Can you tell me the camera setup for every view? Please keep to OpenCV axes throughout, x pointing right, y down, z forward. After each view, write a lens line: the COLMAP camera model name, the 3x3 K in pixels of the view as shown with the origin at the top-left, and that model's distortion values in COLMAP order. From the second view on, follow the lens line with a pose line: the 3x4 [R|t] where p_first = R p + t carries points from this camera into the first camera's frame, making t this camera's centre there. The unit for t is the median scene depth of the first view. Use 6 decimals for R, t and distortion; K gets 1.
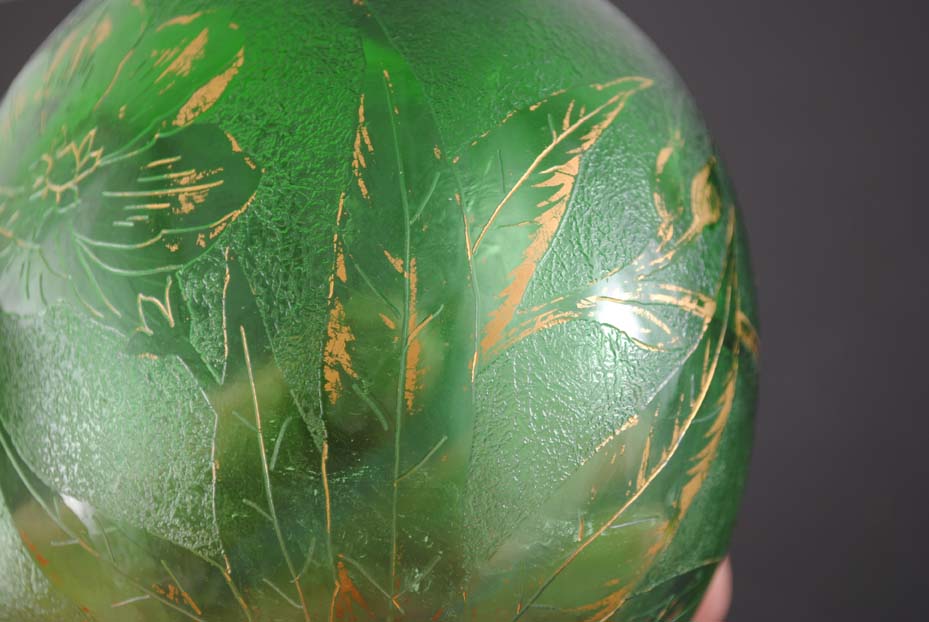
lens RADIAL K [[2075.6, 0, 464.5], [0, 2075.6, 311.0], [0, 0, 1]] dist [-0.040917, 0.059698]
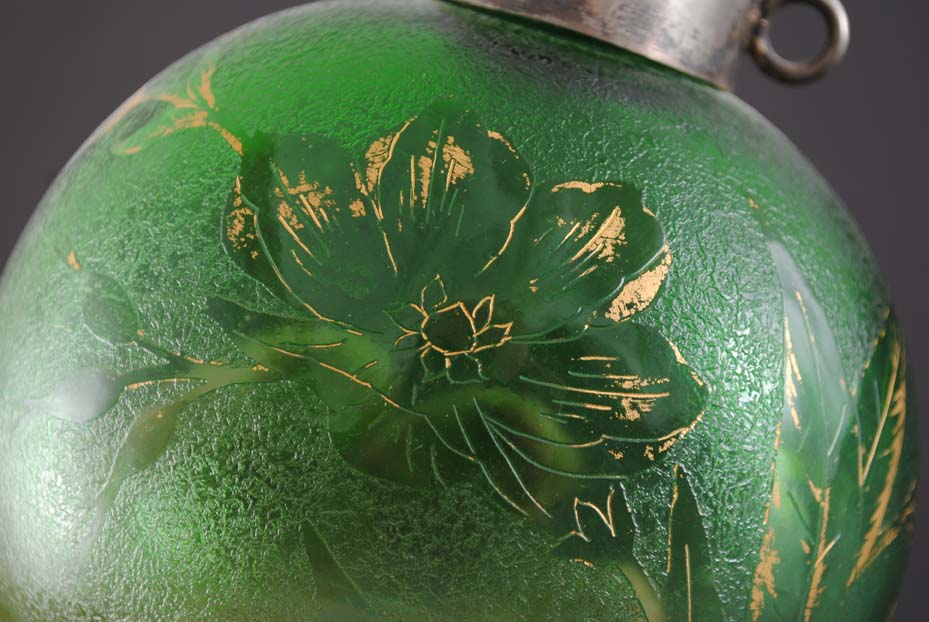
lens RADIAL K [[2075.6, 0, 464.5], [0, 2075.6, 311.0], [0, 0, 1]] dist [-0.040917, 0.059698]
pose [[0.753073, 0.037033, 0.656894, -0.851865], [-0.202781, 0.962875, 0.178187, -0.259544], [-0.625908, -0.267394, 0.732625, 0.338883]]
